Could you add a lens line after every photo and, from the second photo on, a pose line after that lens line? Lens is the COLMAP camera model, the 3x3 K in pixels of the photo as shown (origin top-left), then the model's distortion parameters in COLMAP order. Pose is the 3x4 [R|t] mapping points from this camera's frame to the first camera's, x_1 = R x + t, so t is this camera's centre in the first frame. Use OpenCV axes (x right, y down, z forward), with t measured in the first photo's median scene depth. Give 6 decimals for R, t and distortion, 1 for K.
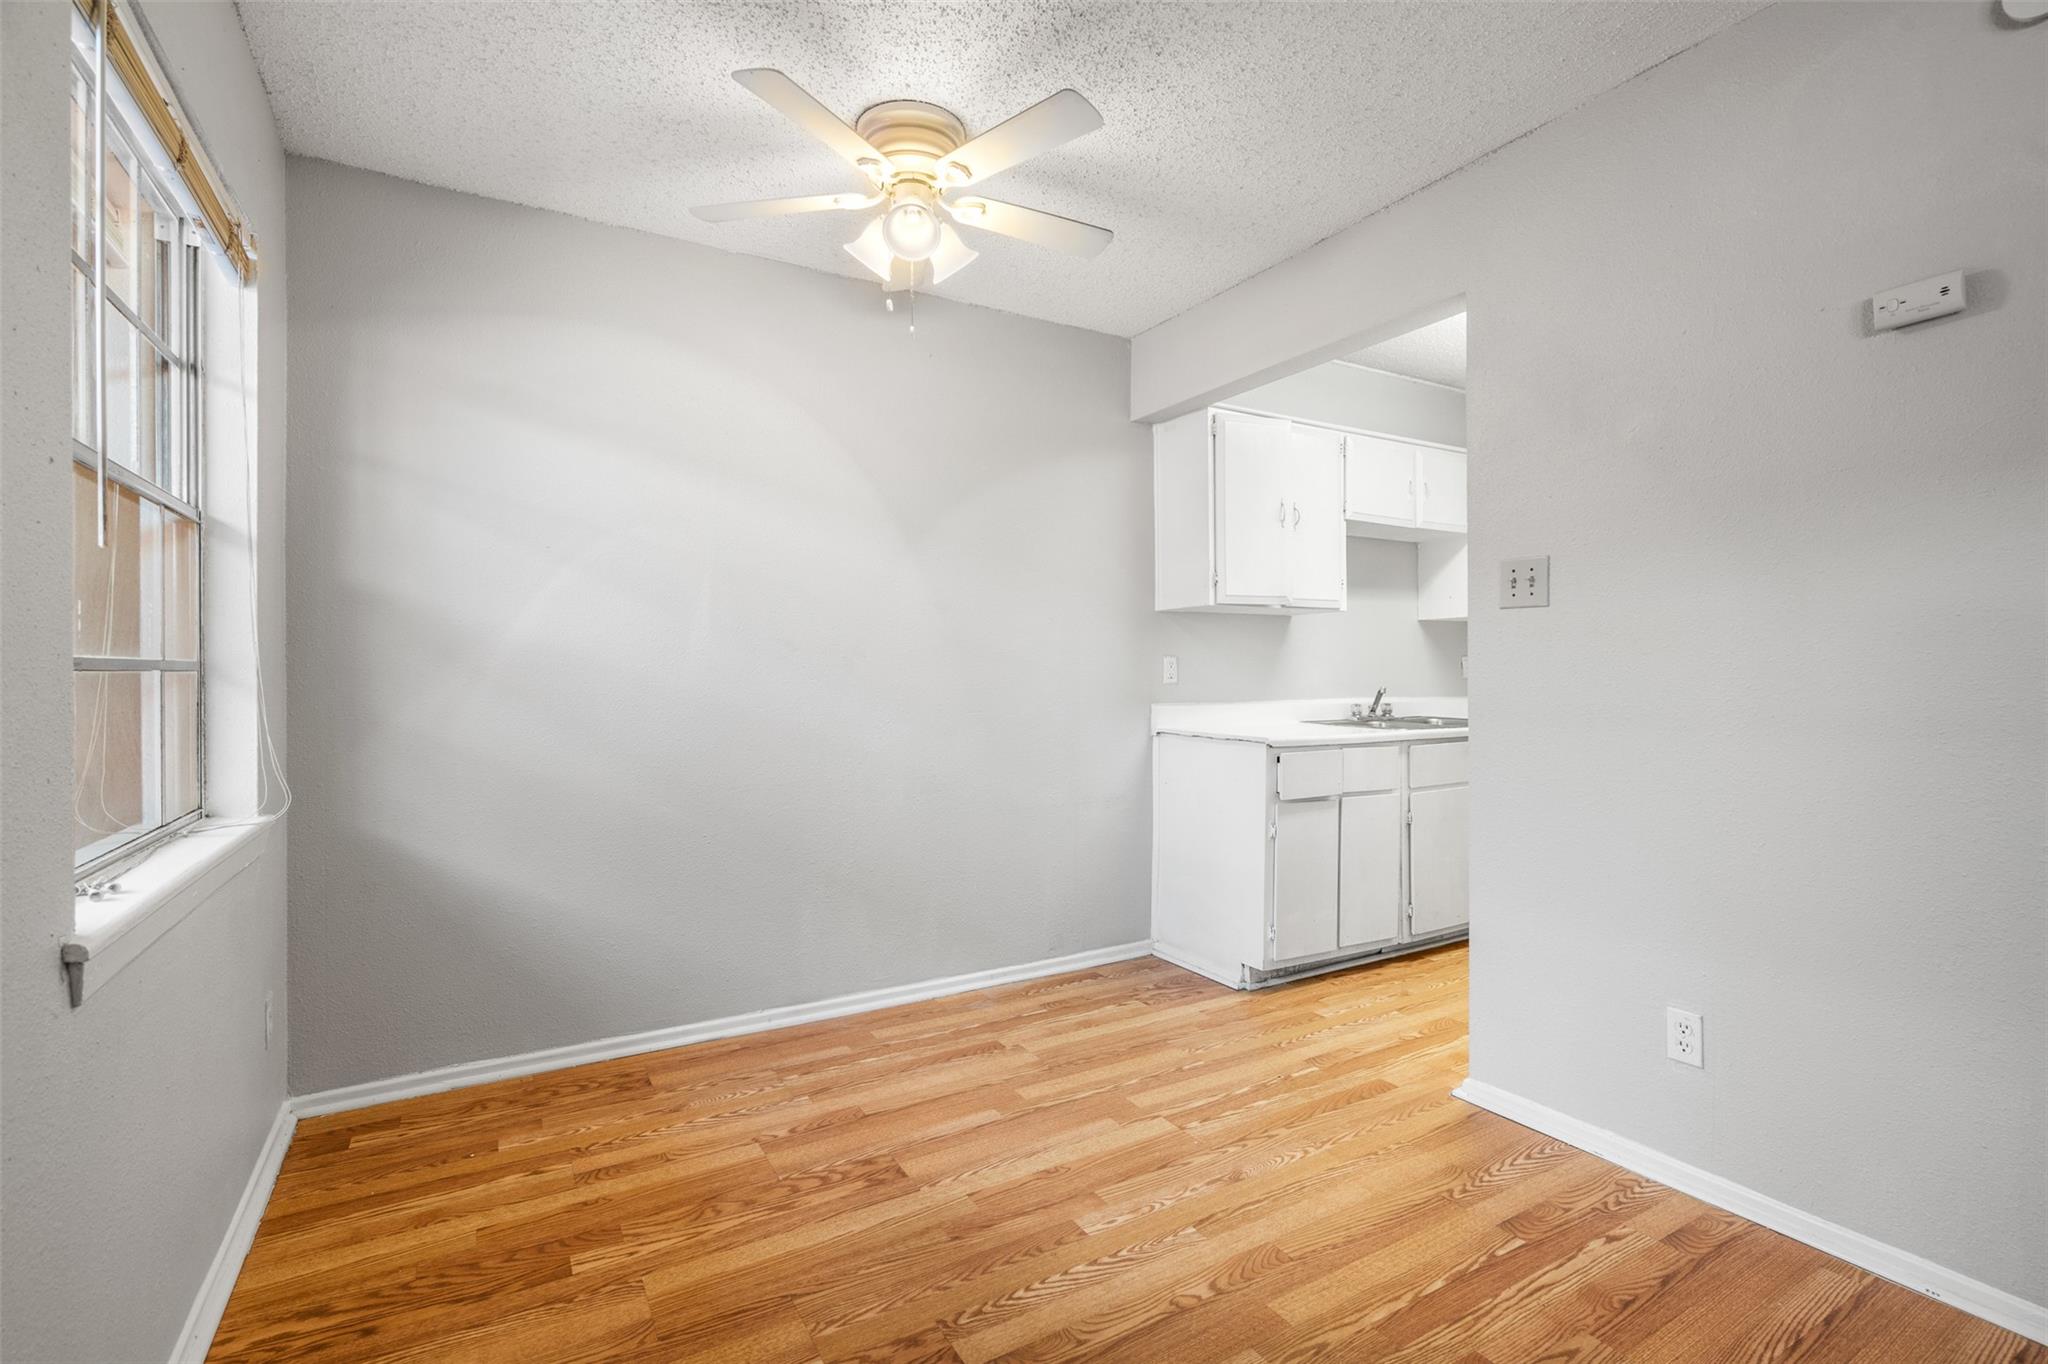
lens RADIAL K [[928.7, 0, 1029.0], [0, 928.7, 676.6], [0, 0, 1]] dist [-0.003285, 0.000735]
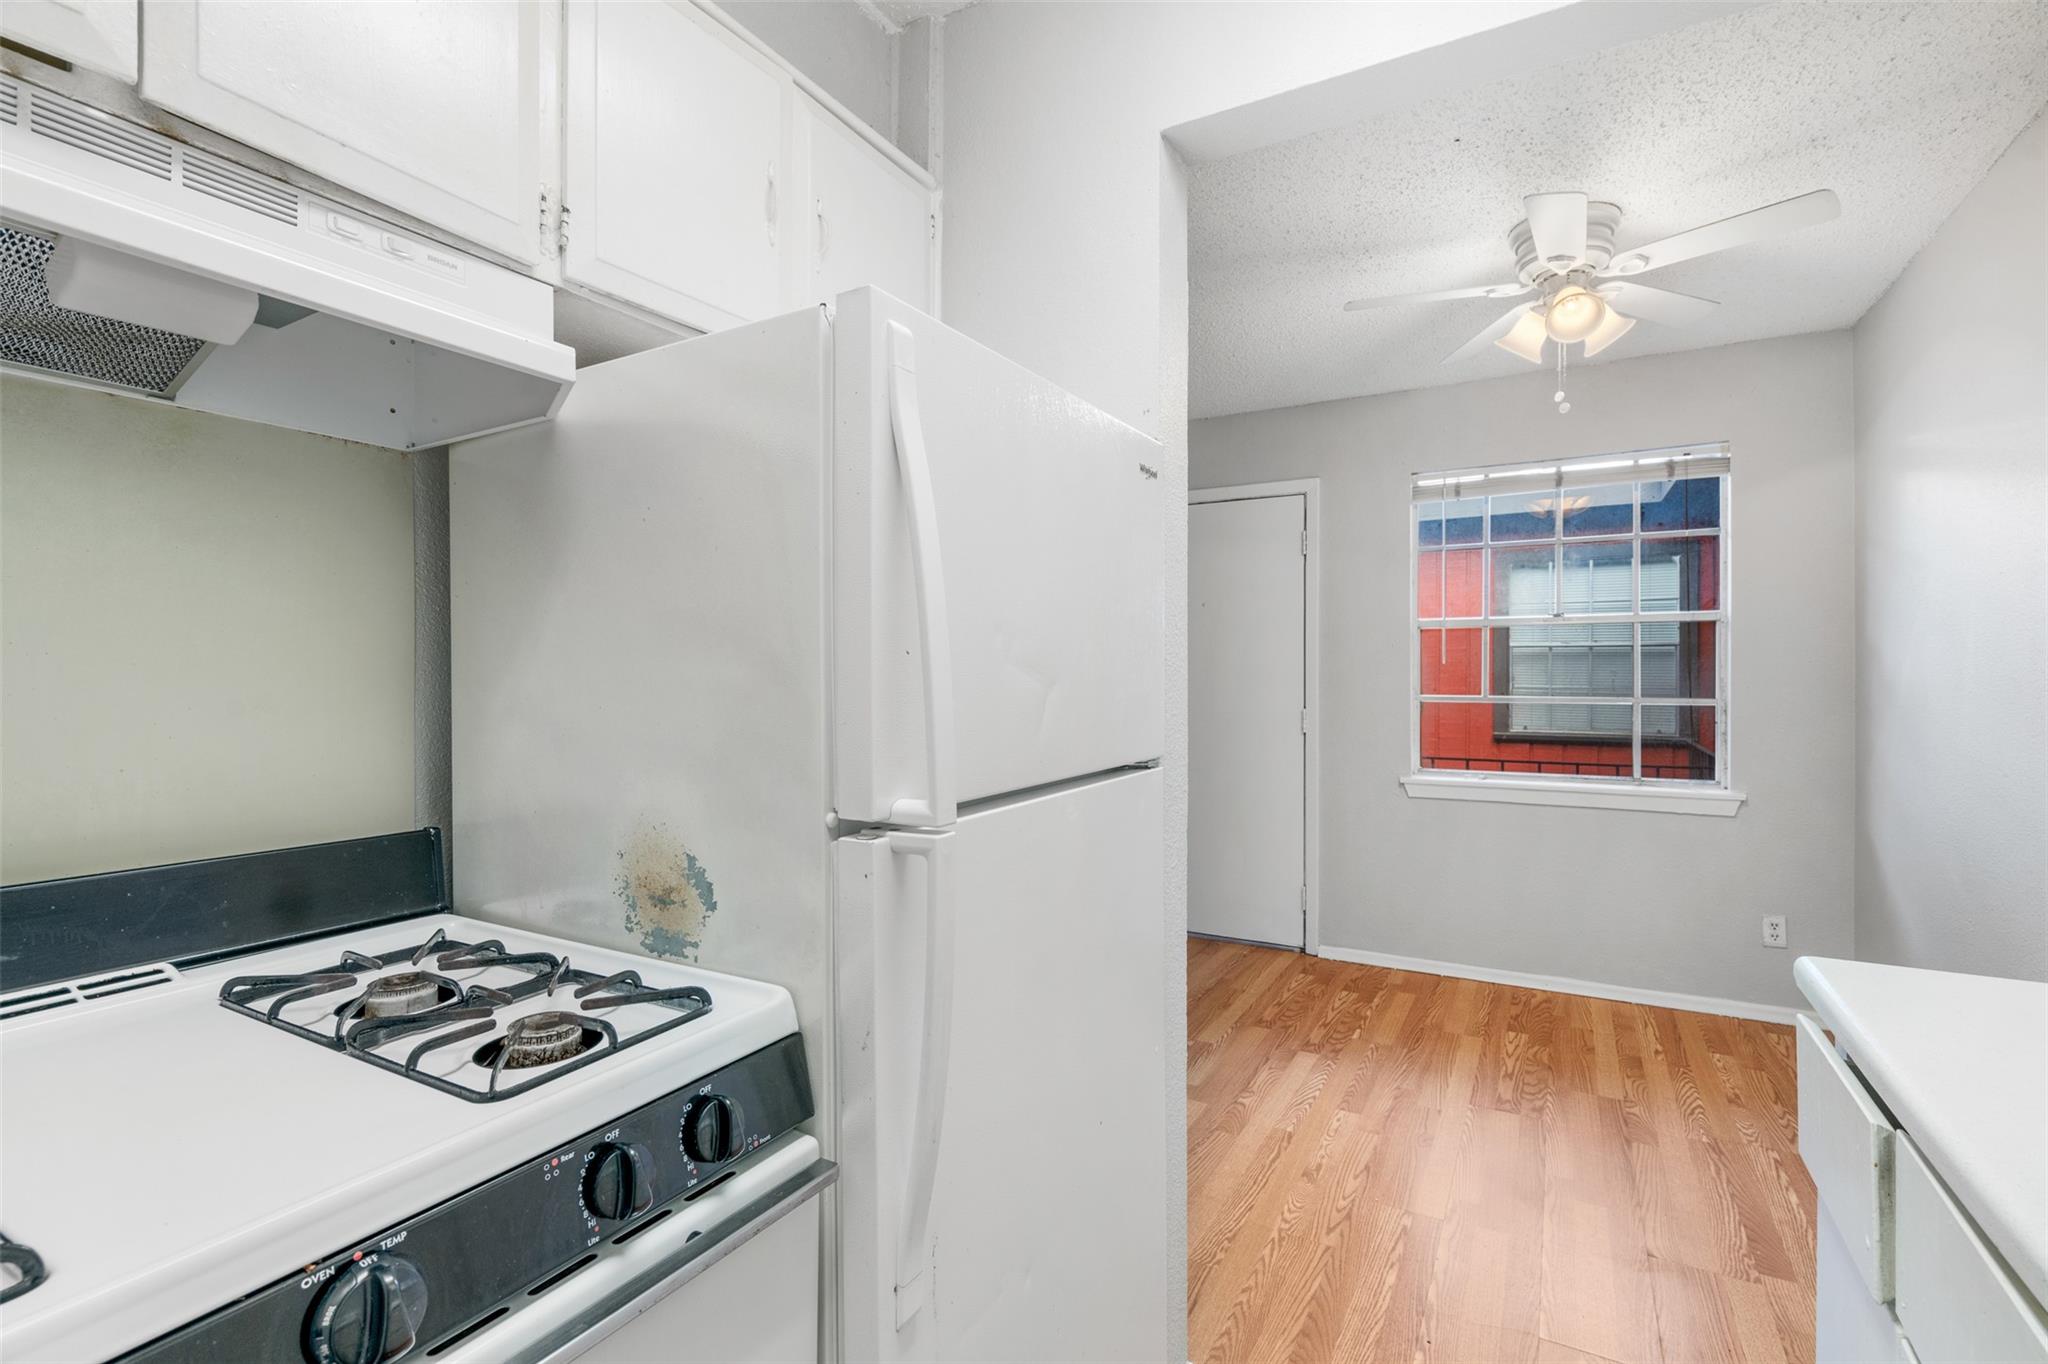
lens RADIAL K [[922.2, 0, 1029.6], [0, 922.2, 678.0], [0, 0, 1]] dist [-0.001834, -0.000506]
pose [[-0.868129, 0.003053, -0.496328, 0.903289], [0.001256, 0.999991, 0.003955, -0.052574], [0.496336, 0.002810, -0.868126, 1.527197]]
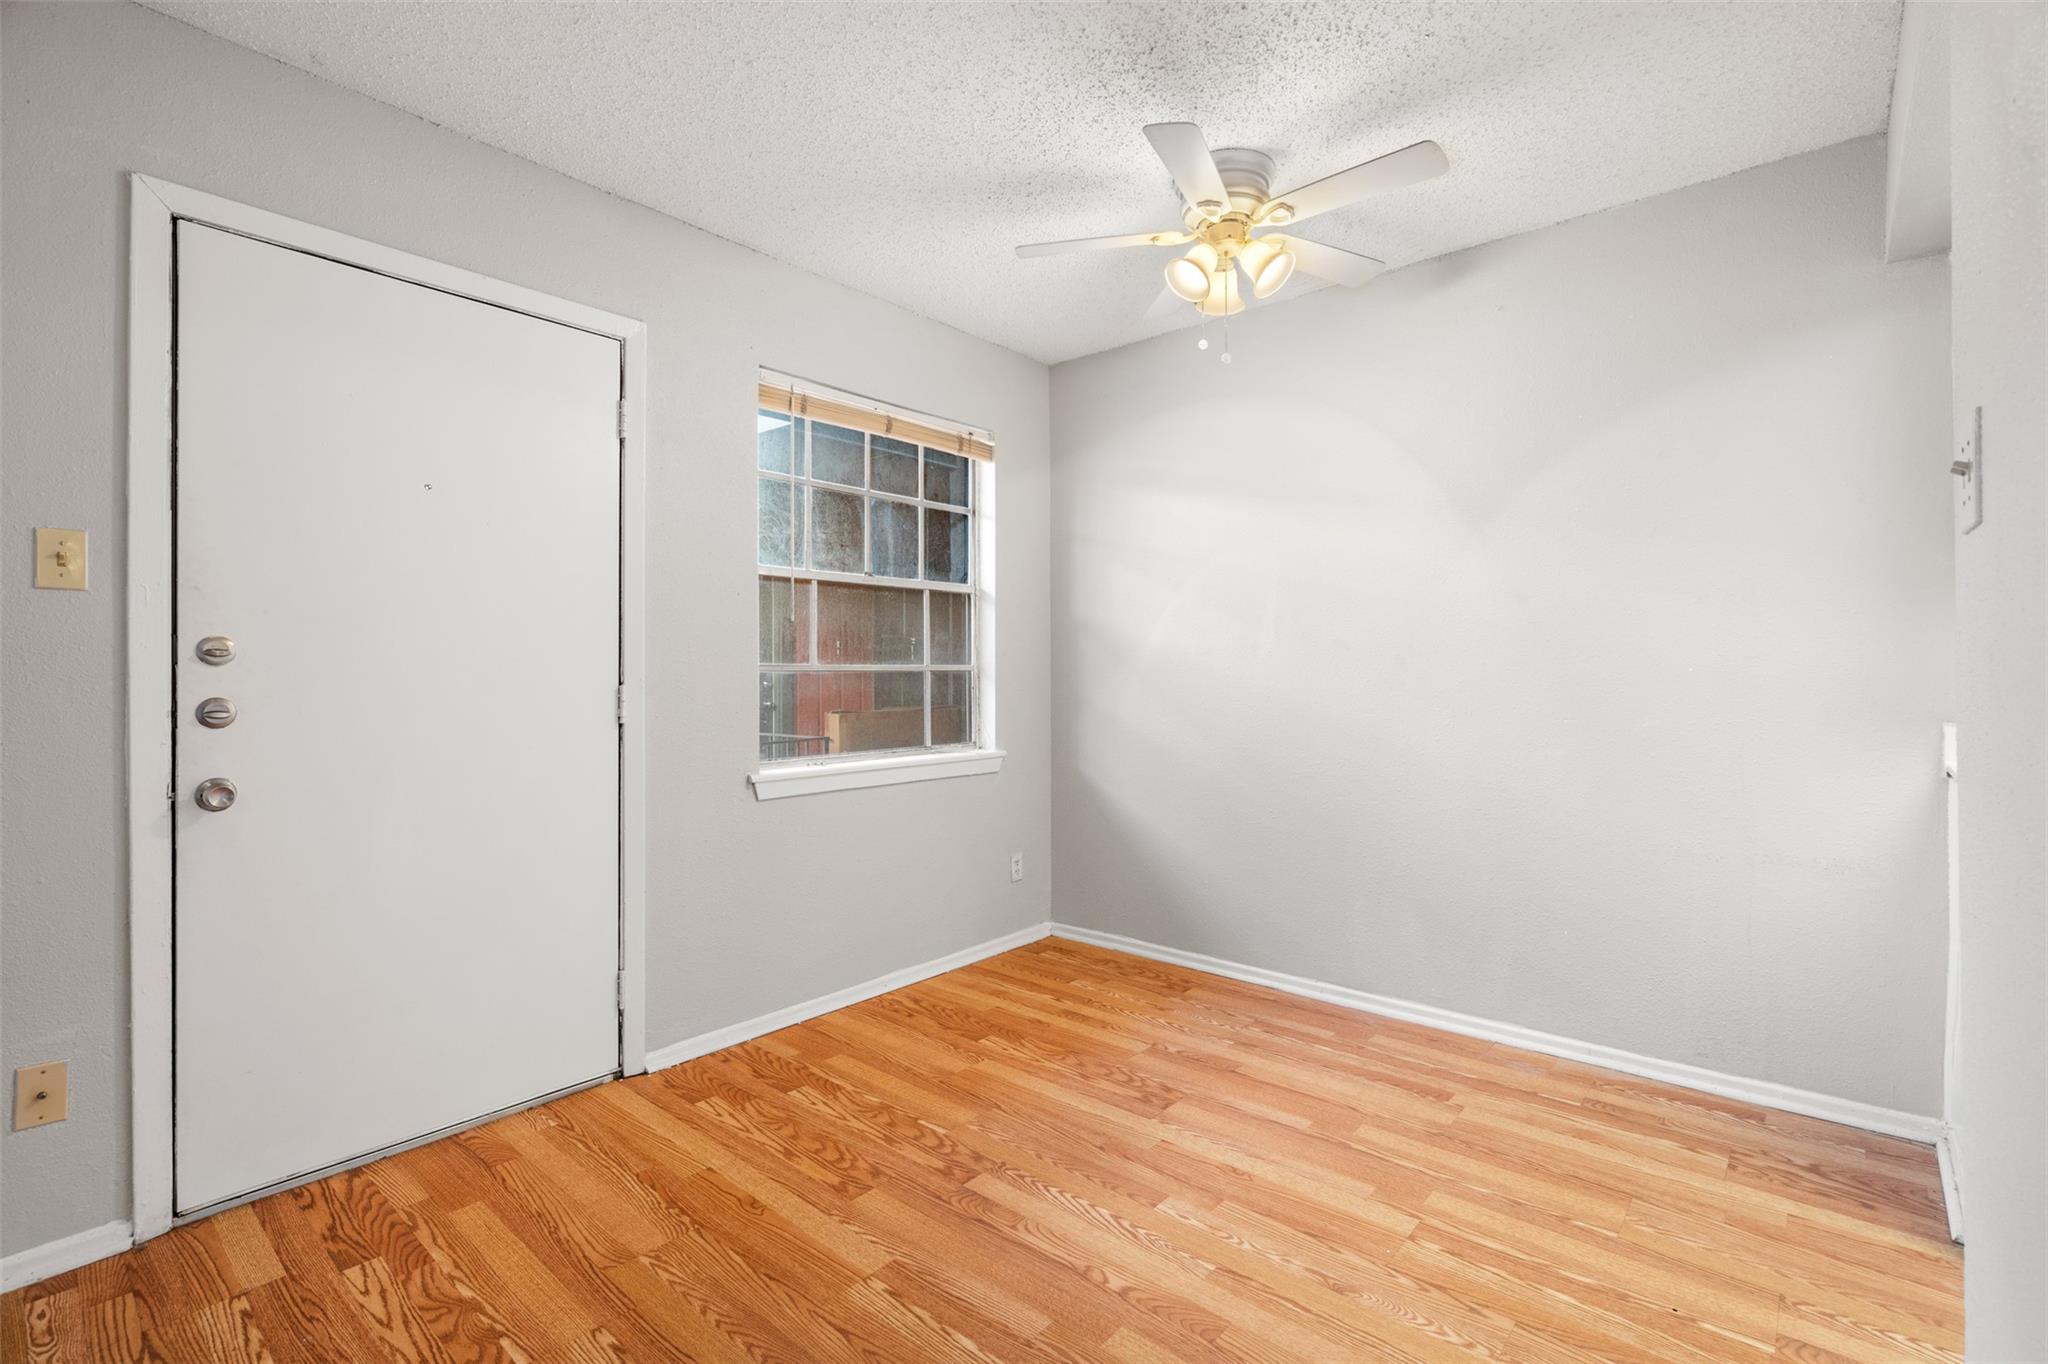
lens RADIAL K [[925.4, 0, 1034.2], [0, 925.4, 670.7], [0, 0, 1]] dist [-0.003236, 0.000285]
pose [[0.321276, -0.001560, -0.946984, 0.773608], [-0.000652, 0.999998, -0.001869, -0.001934], [0.946985, 0.001218, 0.321275, 0.410953]]
